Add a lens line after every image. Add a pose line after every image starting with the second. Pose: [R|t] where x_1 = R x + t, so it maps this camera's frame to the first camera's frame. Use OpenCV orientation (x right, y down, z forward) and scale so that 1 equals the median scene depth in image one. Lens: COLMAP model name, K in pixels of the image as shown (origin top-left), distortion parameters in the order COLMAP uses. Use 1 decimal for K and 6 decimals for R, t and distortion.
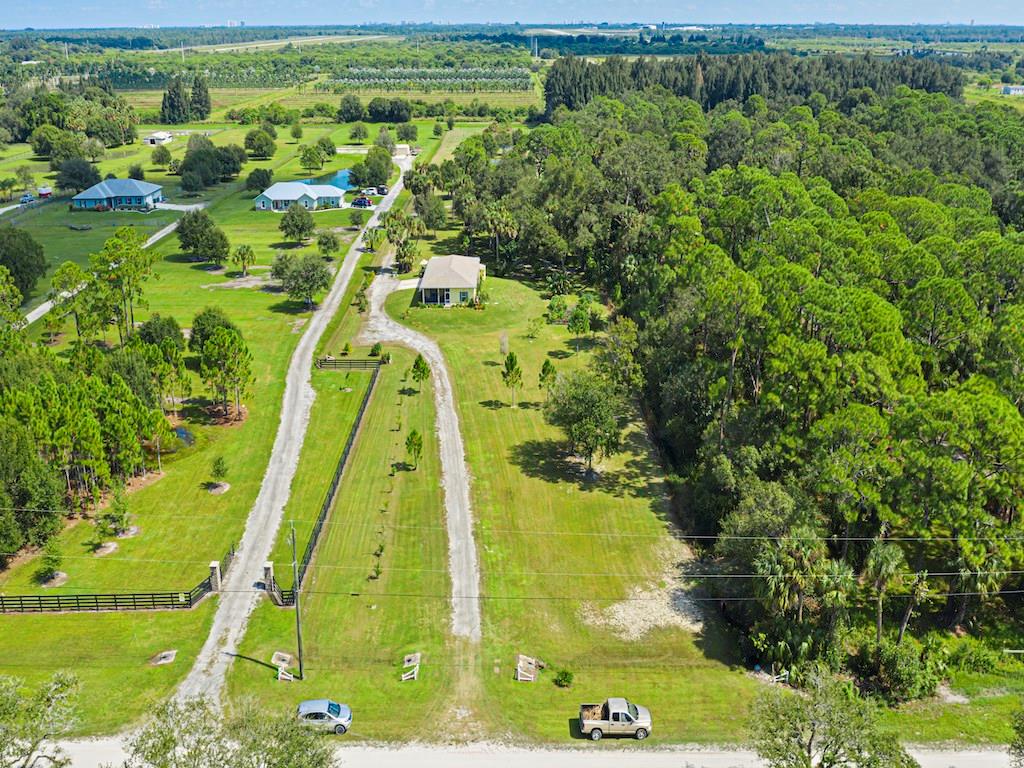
lens RADIAL K [[991.1, 0, 514.9], [0, 991.1, 342.5], [0, 0, 1]] dist [-0.008223, -0.002684]
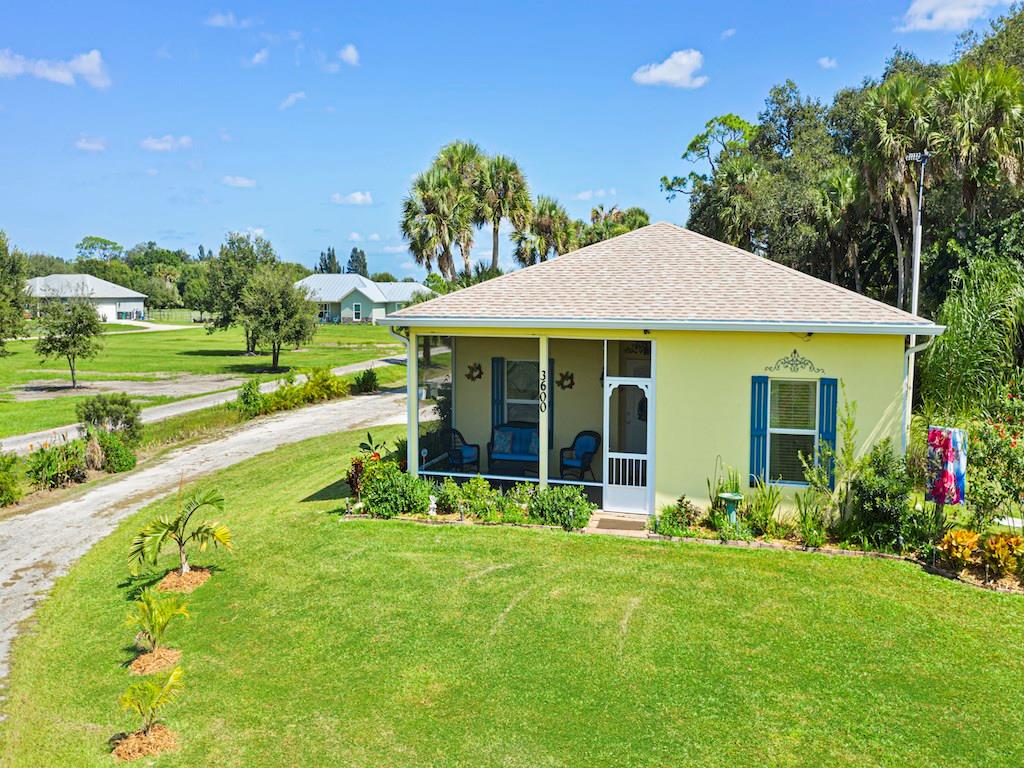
lens RADIAL K [[855.1, 0, 512.0], [0, 855.1, 384.0], [0, 0, 1]] dist [-0.023785, 0.005481]
pose [[0.951132, 0.033517, -0.306961, -0.087510], [-0.105840, 0.969258, -0.222118, -0.048289], [0.290080, 0.243753, 0.925440, 1.528862]]
